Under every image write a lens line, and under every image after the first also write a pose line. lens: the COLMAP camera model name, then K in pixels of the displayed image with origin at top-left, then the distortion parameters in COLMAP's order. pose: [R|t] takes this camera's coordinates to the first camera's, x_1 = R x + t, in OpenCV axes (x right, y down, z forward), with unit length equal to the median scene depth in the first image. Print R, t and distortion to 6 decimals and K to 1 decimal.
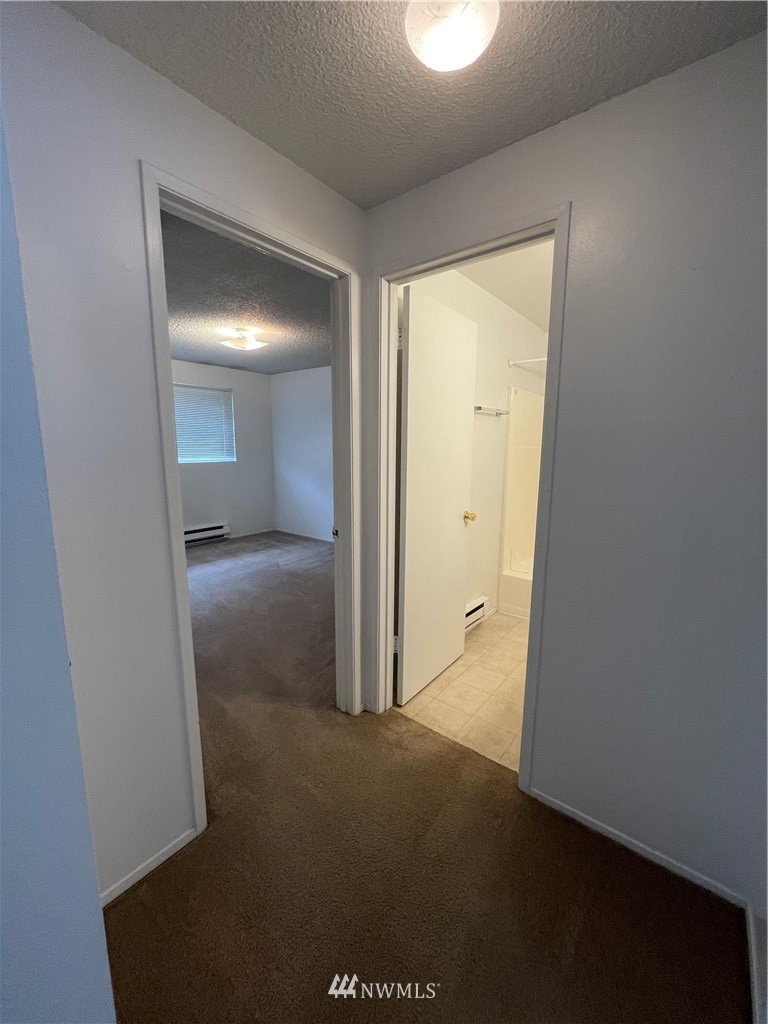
lens RADIAL K [[414.4, 0, 386.7], [0, 414.4, 512.6], [0, 0, 1]] dist [-0.002439, -0.000113]
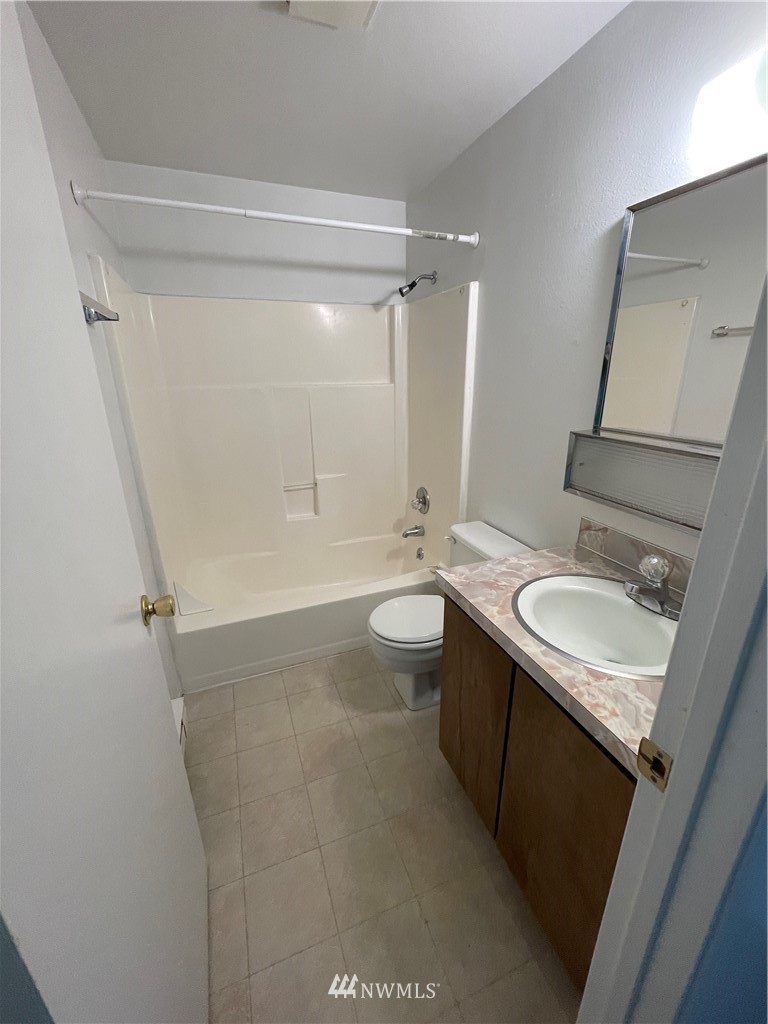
lens RADIAL K [[414.4, 0, 386.7], [0, 414.4, 512.6], [0, 0, 1]] dist [-0.002439, -0.000113]
pose [[0.501675, -0.290553, 0.814801, 0.030697], [0.149736, 0.956854, 0.249015, -0.158098], [-0.851998, -0.002920, 0.523537, 0.752806]]
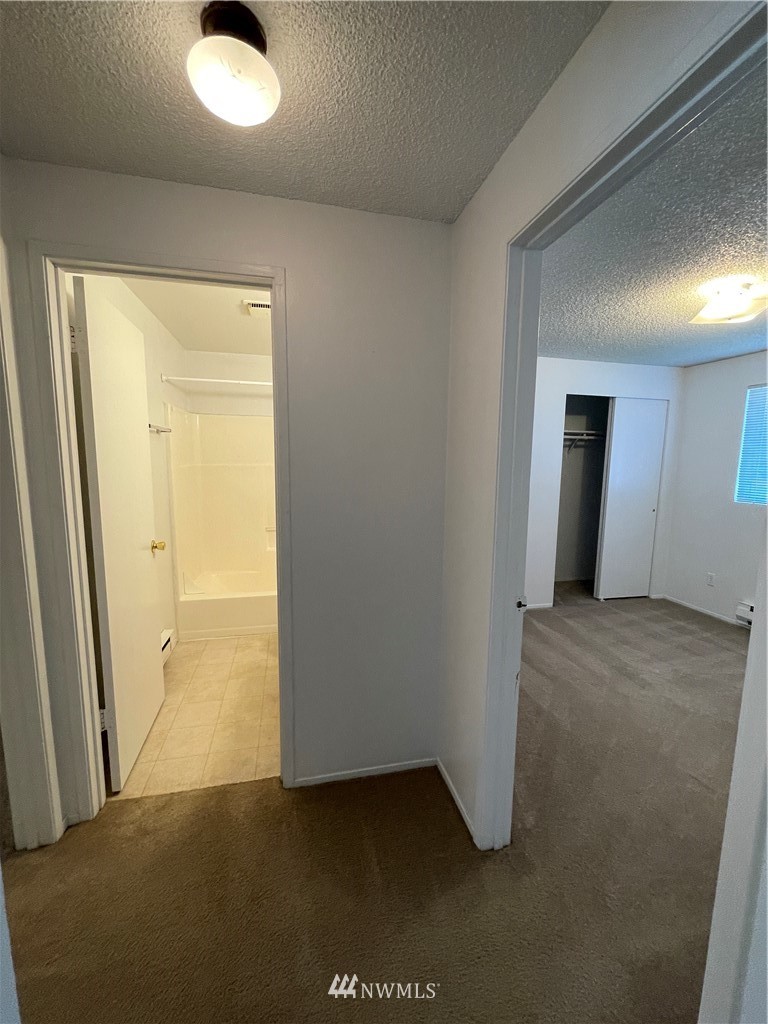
lens RADIAL K [[414.4, 0, 386.7], [0, 414.4, 512.6], [0, 0, 1]] dist [-0.002439, -0.000113]
pose [[0.616876, -0.096979, 0.781063, -0.227264], [0.115530, 0.992788, 0.032023, -0.040920], [-0.778535, 0.070482, 0.623631, 0.052614]]
